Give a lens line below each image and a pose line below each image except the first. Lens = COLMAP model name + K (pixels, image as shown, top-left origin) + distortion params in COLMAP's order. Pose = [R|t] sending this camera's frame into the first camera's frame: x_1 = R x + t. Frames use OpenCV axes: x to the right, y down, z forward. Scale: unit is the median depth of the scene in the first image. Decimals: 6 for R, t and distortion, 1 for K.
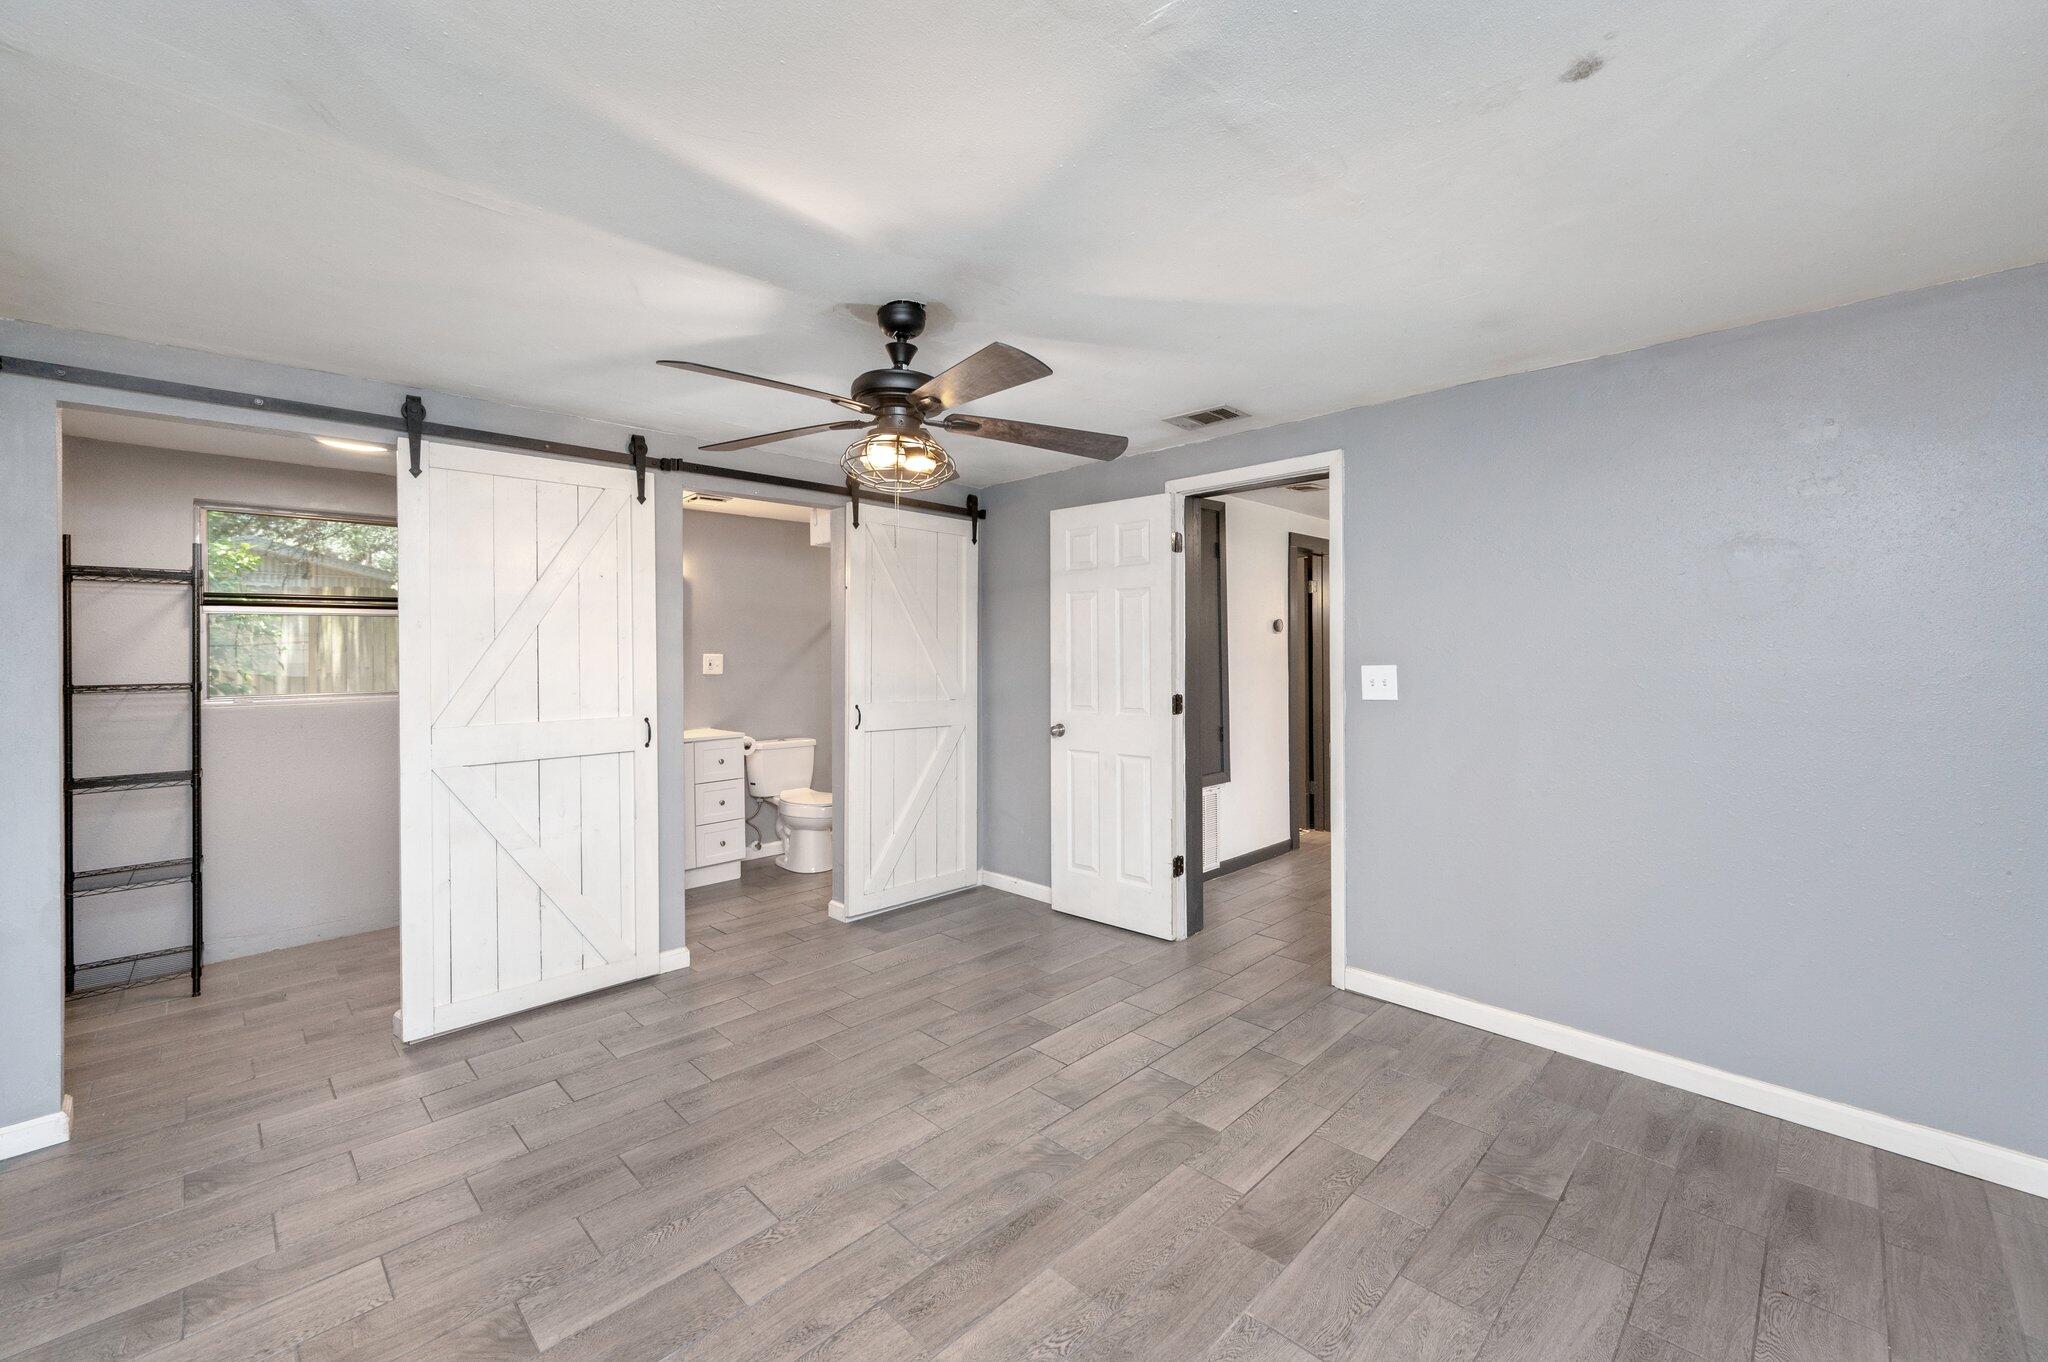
lens RADIAL K [[823.4, 0, 1028.5], [0, 823.4, 650.0], [0, 0, 1]] dist [-0.004012, -0.000880]
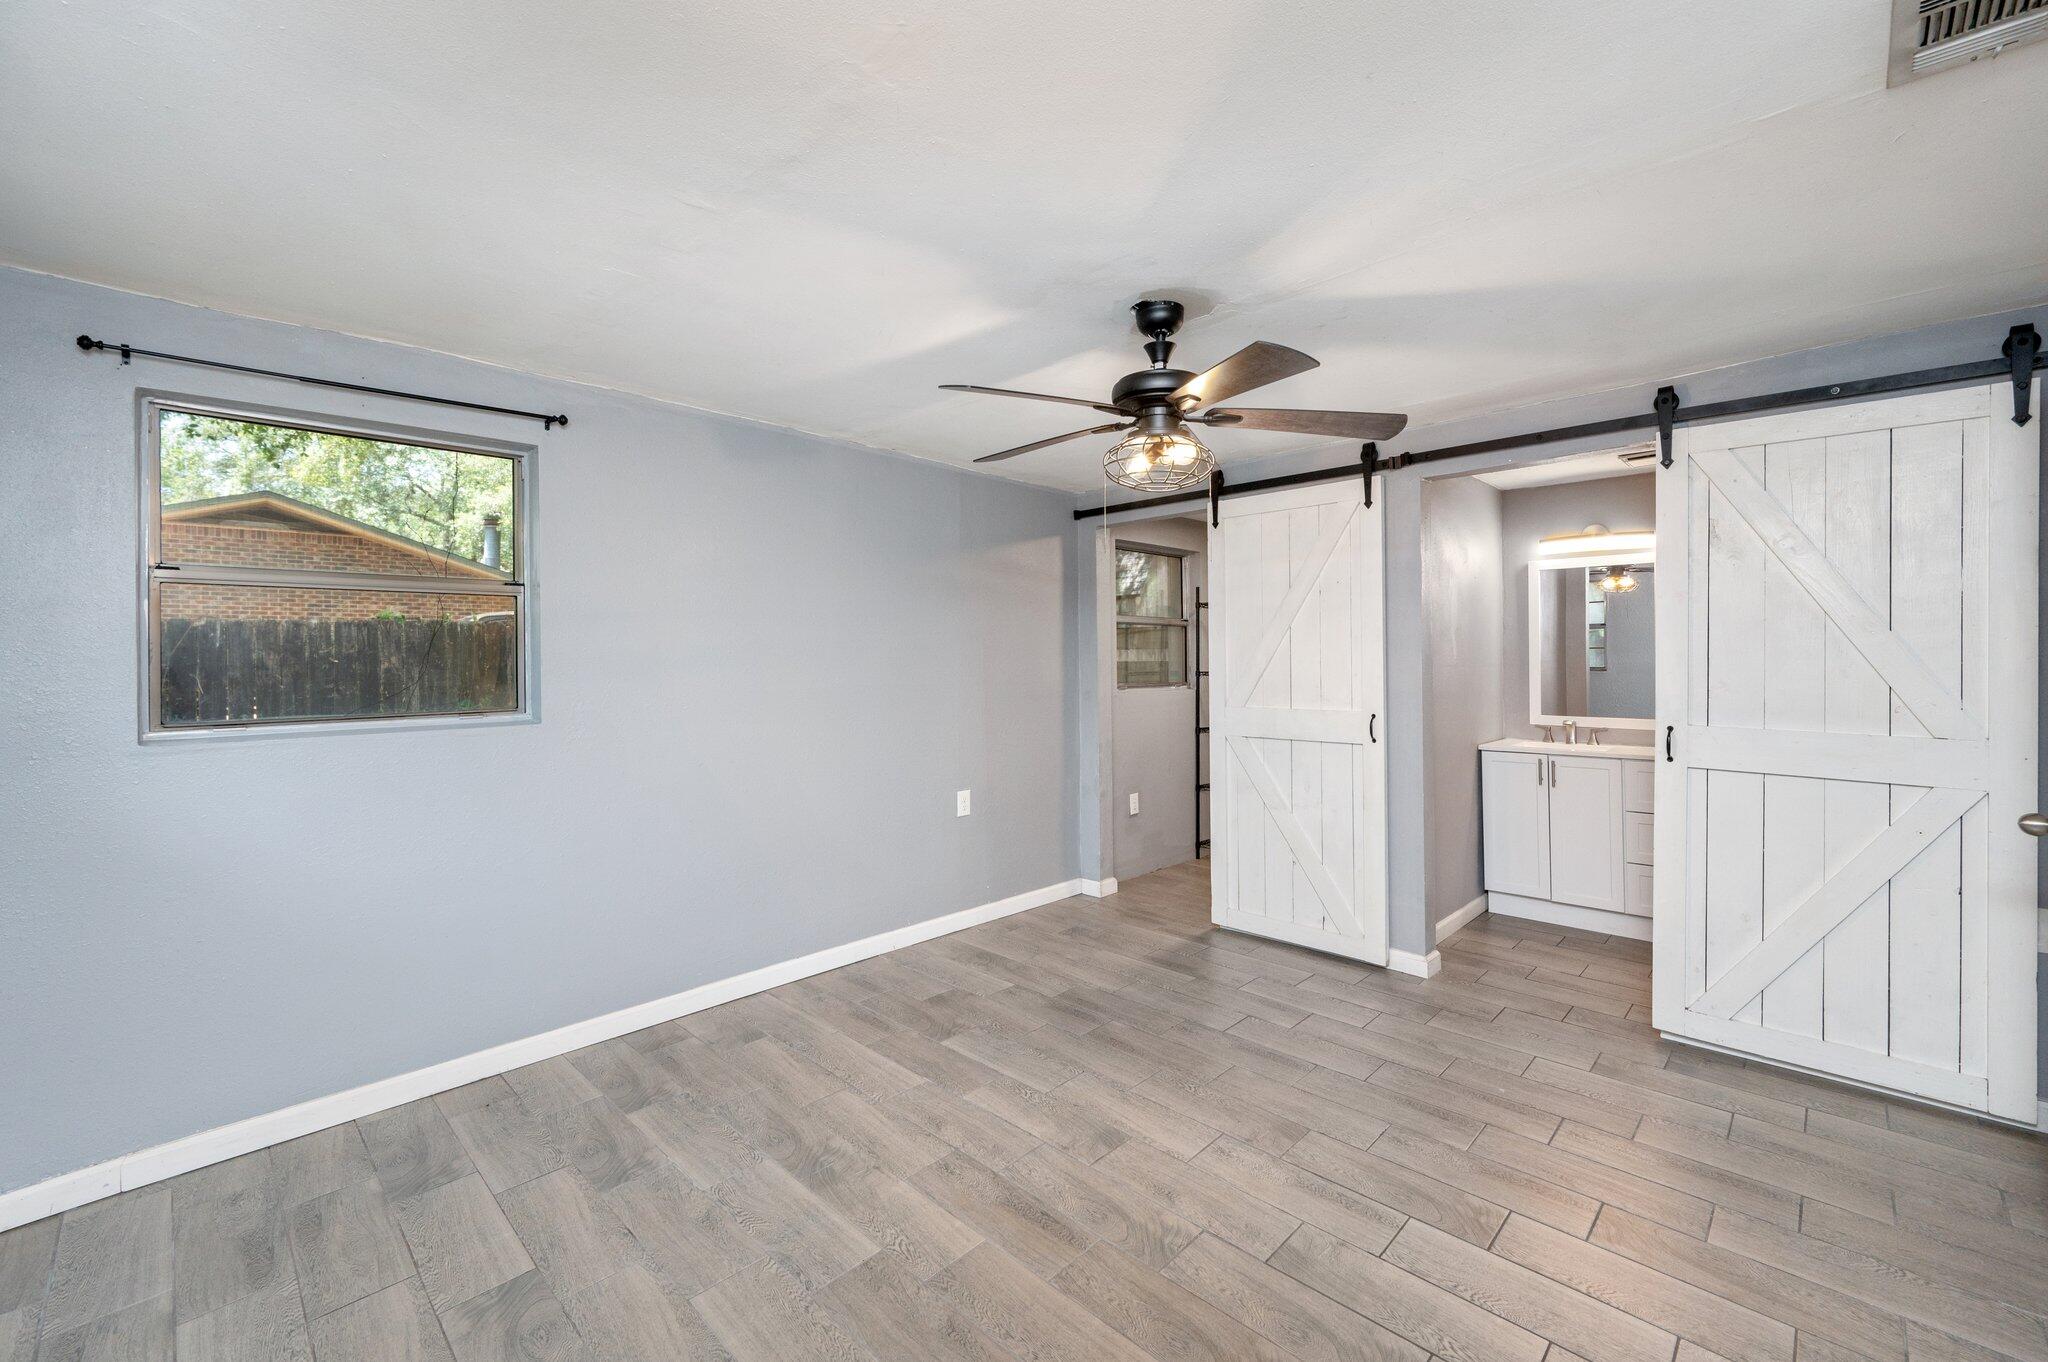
lens RADIAL K [[823.4, 0, 1027.7], [0, 823.4, 671.9], [0, 0, 1]] dist [-0.004012, -0.000880]
pose [[0.013628, 0.022520, -0.999654, 0.777580], [0.007493, 0.999716, 0.022624, 0.002830], [0.999879, -0.007799, 0.013455, 0.767300]]
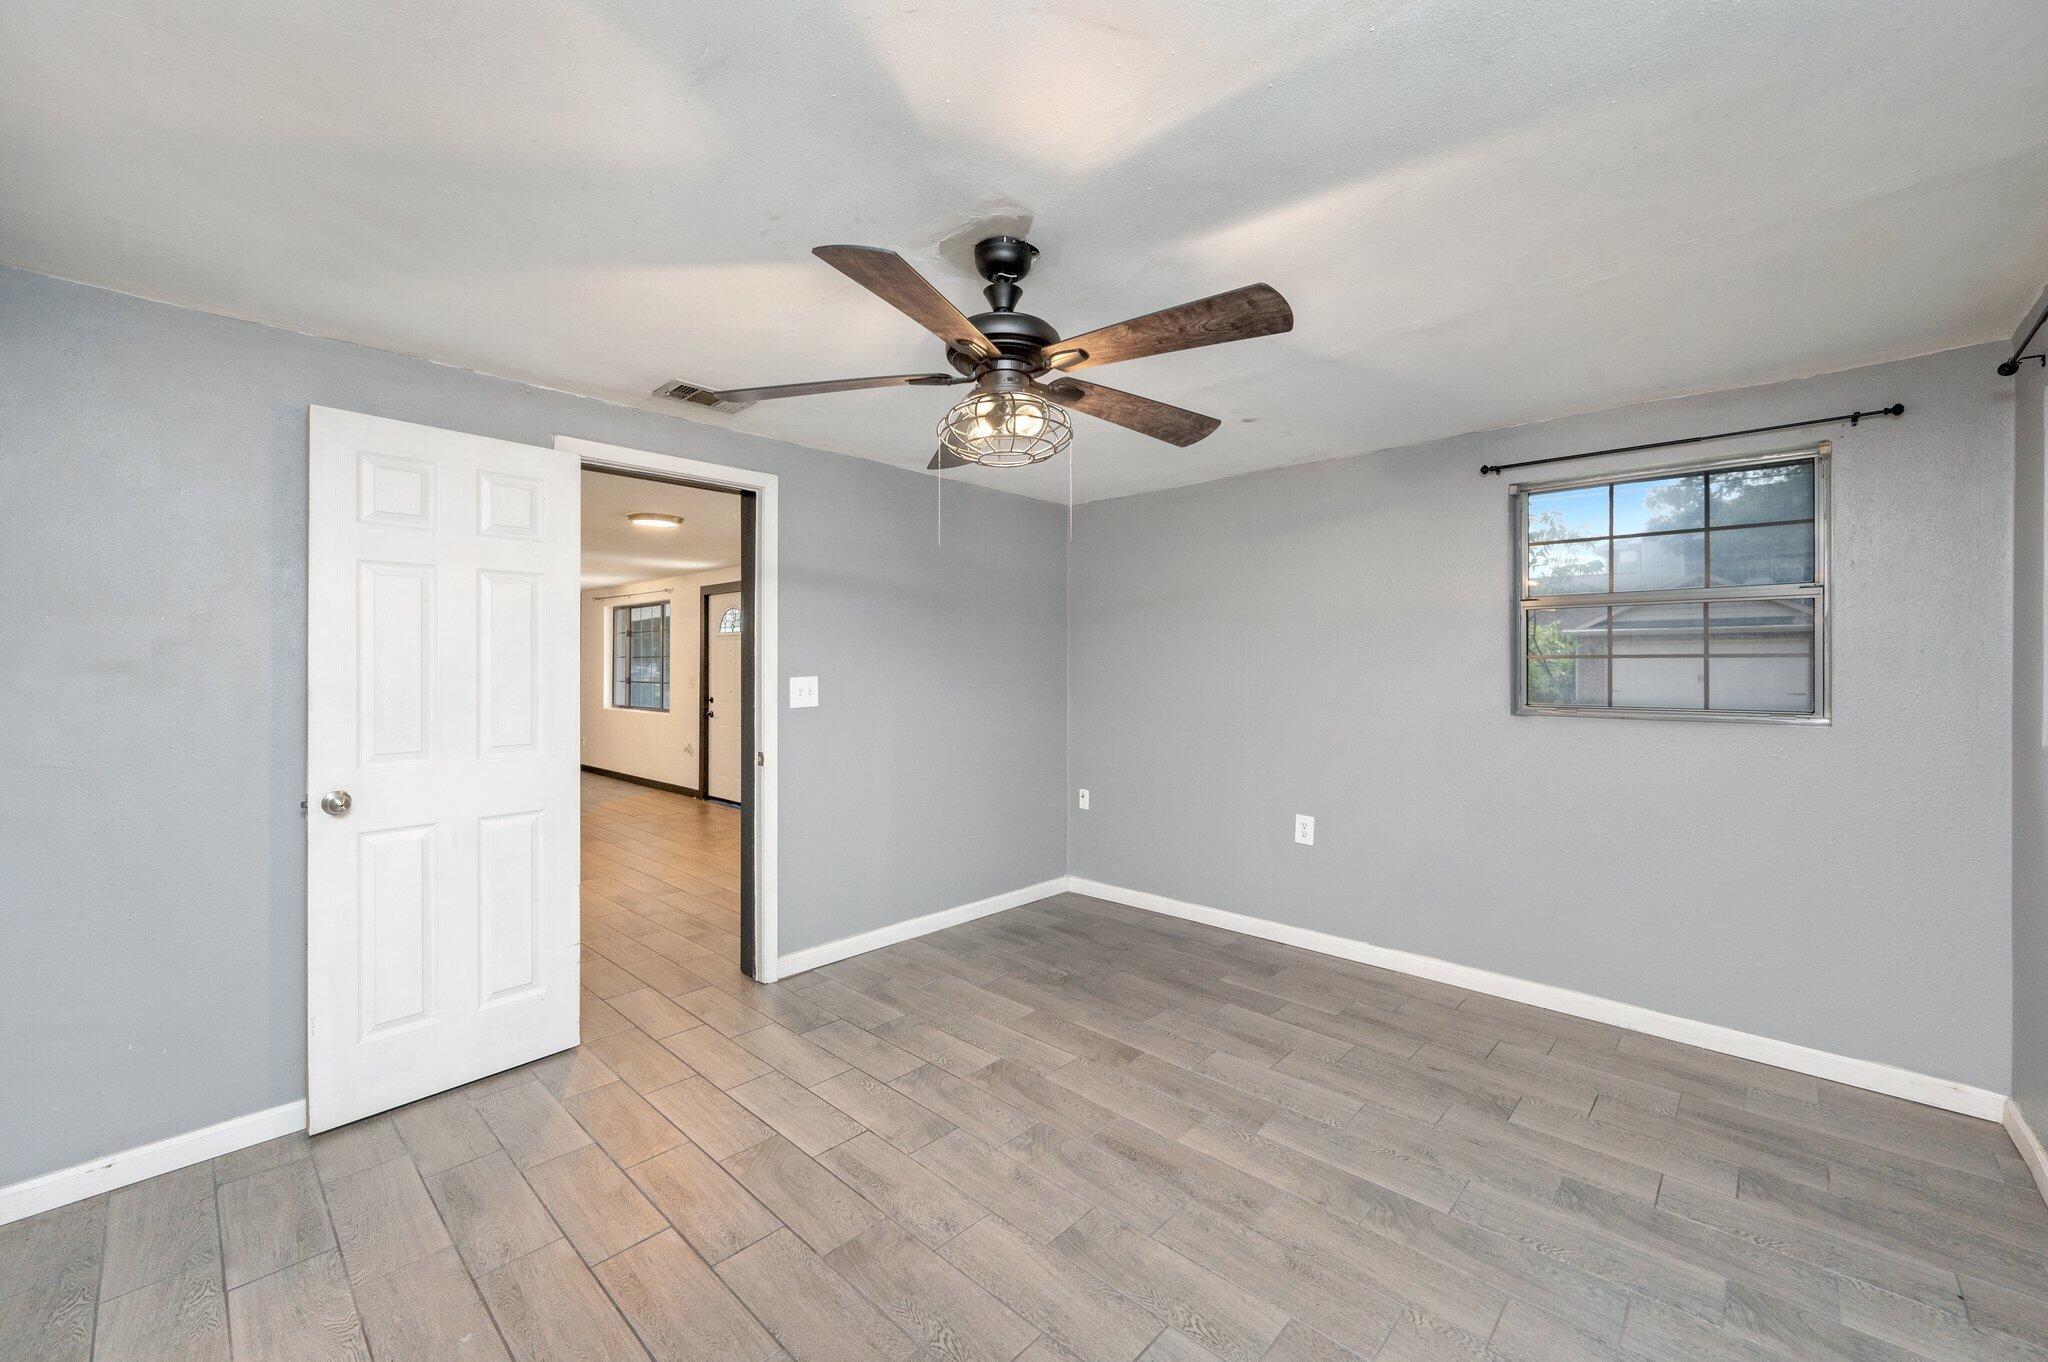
lens RADIAL K [[823.4, 0, 1024.0], [0, 823.4, 666.7], [0, 0, 1]] dist [-0.004012, -0.000880]
pose [[-0.035944, 0.004277, 0.999345, -0.918869], [0.002995, 0.999987, -0.004172, 0.012924], [-0.999349, 0.002843, -0.035956, 0.941917]]
